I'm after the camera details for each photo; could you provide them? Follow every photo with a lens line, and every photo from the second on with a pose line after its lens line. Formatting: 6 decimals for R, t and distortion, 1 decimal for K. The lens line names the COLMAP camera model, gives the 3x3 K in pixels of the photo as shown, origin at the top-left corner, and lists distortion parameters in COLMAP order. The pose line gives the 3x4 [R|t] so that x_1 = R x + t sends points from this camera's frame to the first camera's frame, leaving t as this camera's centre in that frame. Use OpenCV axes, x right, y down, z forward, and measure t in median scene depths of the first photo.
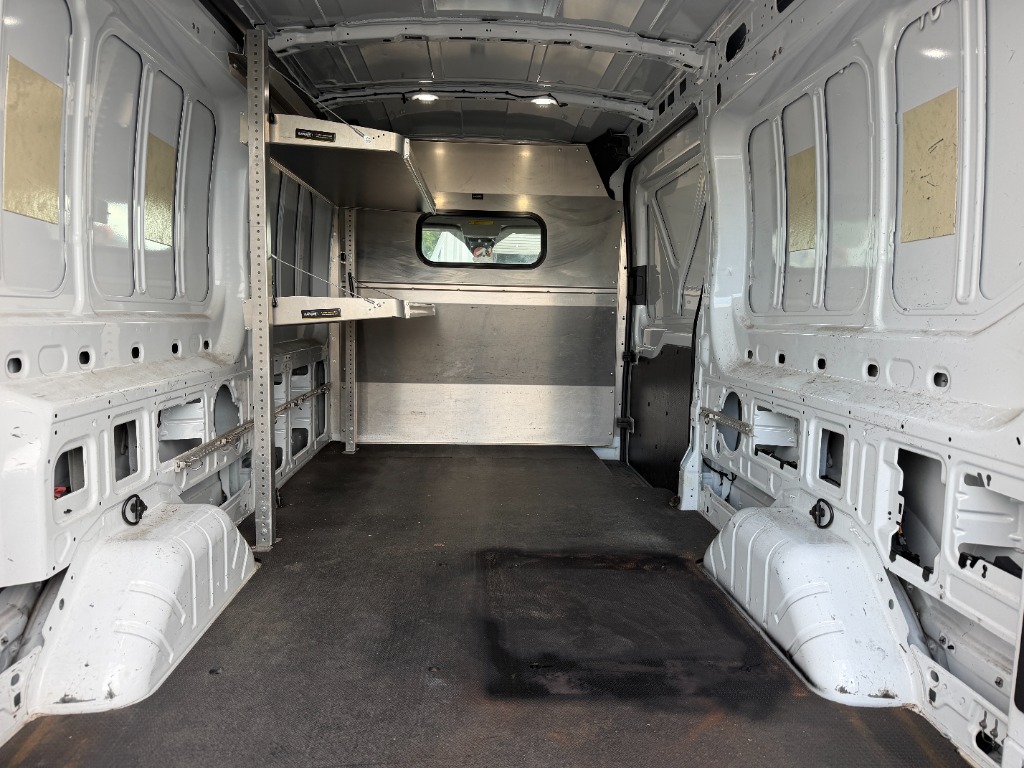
lens RADIAL K [[727.1, 0, 494.6], [0, 727.1, 386.5], [0, 0, 1]] dist [-0.001605, -0.005767]
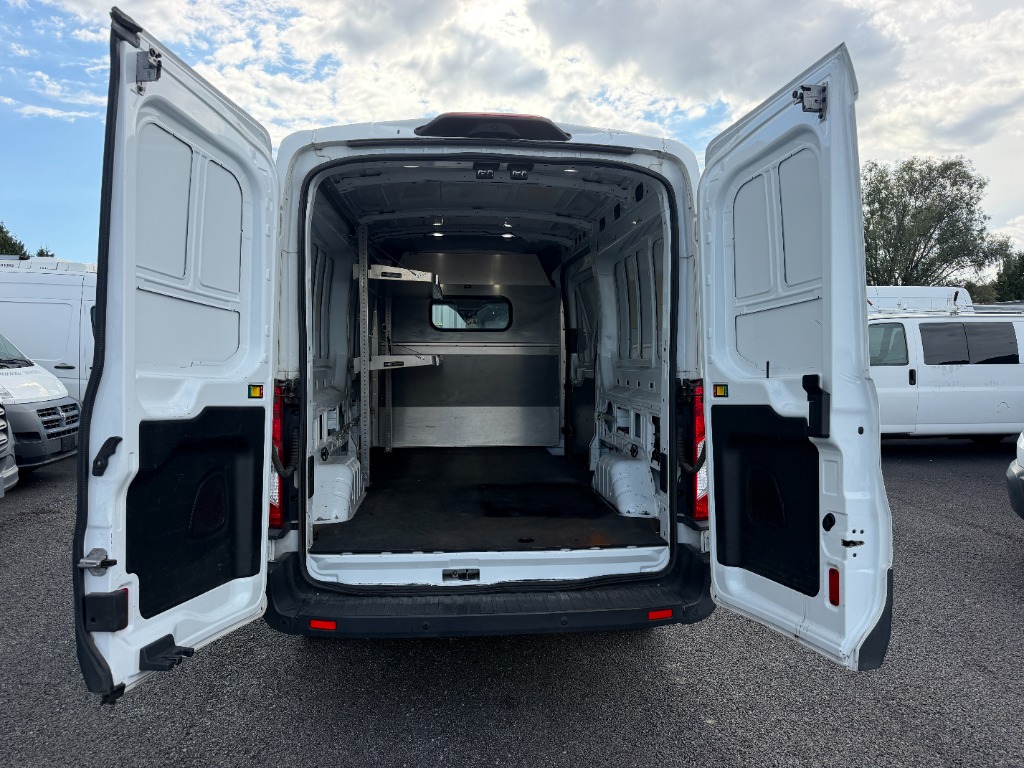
lens RADIAL K [[727.1, 0, 494.6], [0, 727.1, 386.5], [0, 0, 1]] dist [-0.001605, -0.005767]
pose [[0.999343, -0.018825, 0.030962, -0.021933], [0.020568, 0.998164, -0.056970, 0.053702], [-0.029832, 0.057570, 0.997896, -0.669493]]
